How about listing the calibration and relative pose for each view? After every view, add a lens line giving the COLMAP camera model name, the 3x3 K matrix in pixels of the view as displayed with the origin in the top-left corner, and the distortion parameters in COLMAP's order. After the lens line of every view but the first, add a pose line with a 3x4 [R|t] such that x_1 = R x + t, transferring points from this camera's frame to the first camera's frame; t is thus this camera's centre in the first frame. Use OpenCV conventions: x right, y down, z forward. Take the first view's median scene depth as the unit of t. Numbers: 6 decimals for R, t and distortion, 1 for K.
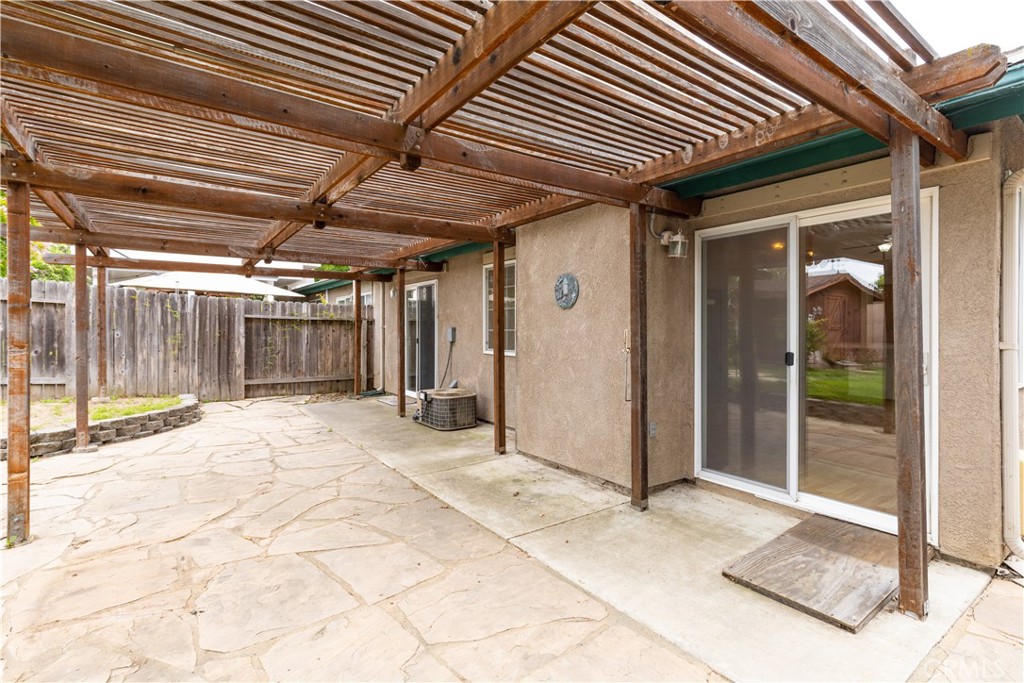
lens RADIAL K [[475.3, 0, 506.6], [0, 475.3, 334.3], [0, 0, 1]] dist [-0.001071, -0.000412]
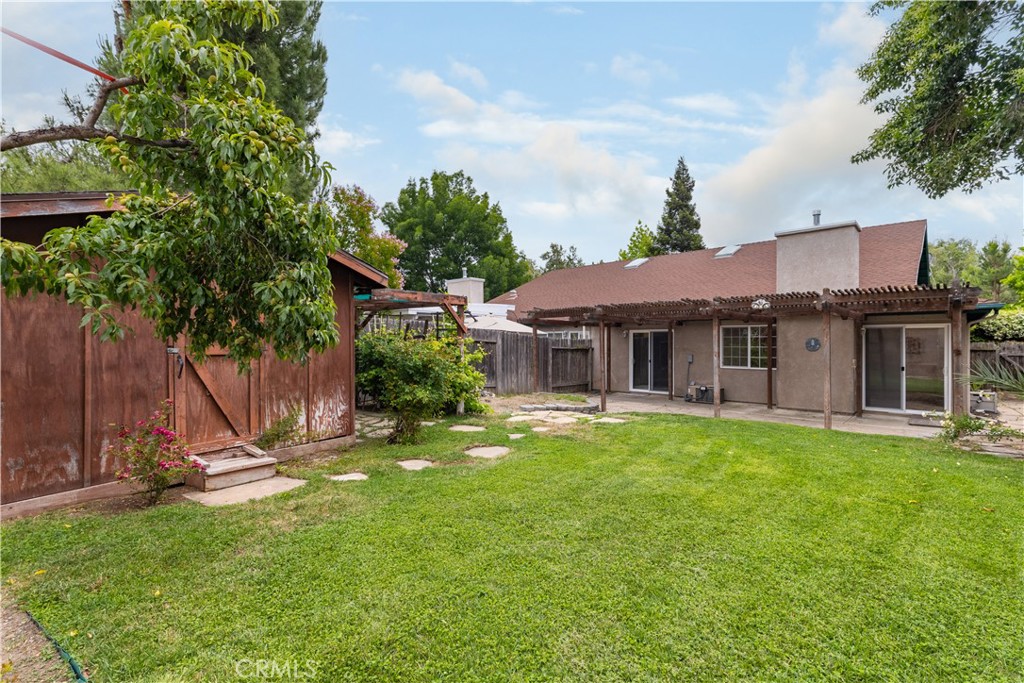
lens RADIAL K [[469.7, 0, 489.5], [0, 469.7, 345.4], [0, 0, 1]] dist [-0.001649, -0.000219]
pose [[0.988623, -0.001033, 0.150414, -1.152094], [0.001849, 0.999984, -0.005285, -0.041309], [-0.150406, 0.005503, 0.988609, -0.746687]]
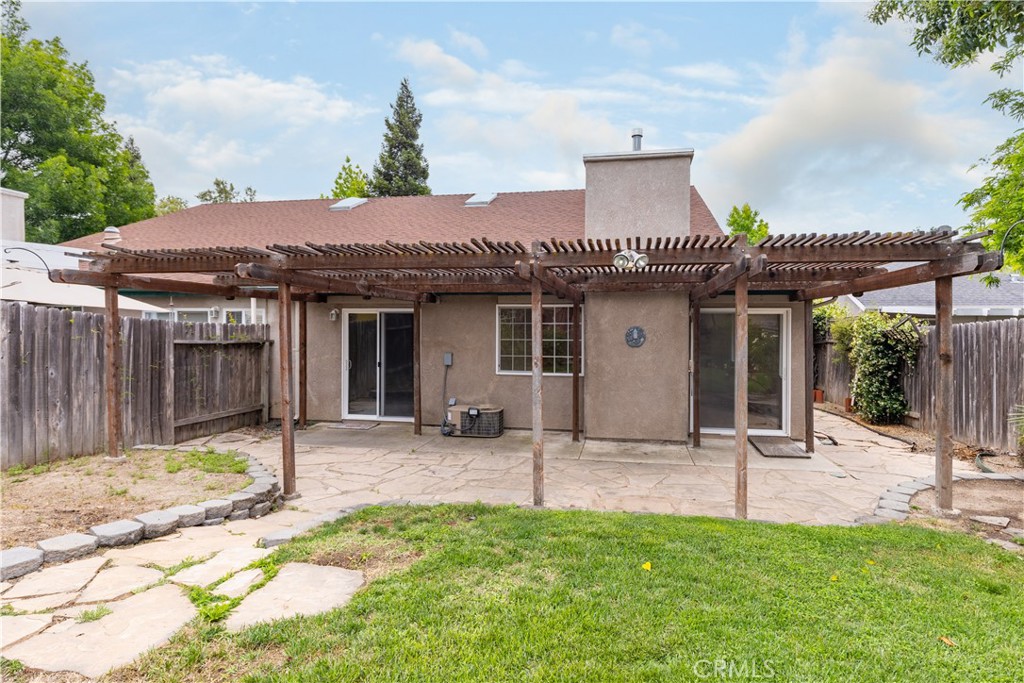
lens RADIAL K [[575.0, 0, 527.2], [0, 575.0, 337.1], [0, 0, 1]] dist [-0.000474, 0.000757]
pose [[0.718615, -0.007217, 0.695371, -0.884591], [0.001295, 0.999958, 0.009040, -0.060285], [-0.695407, -0.005596, 0.718594, -0.122623]]
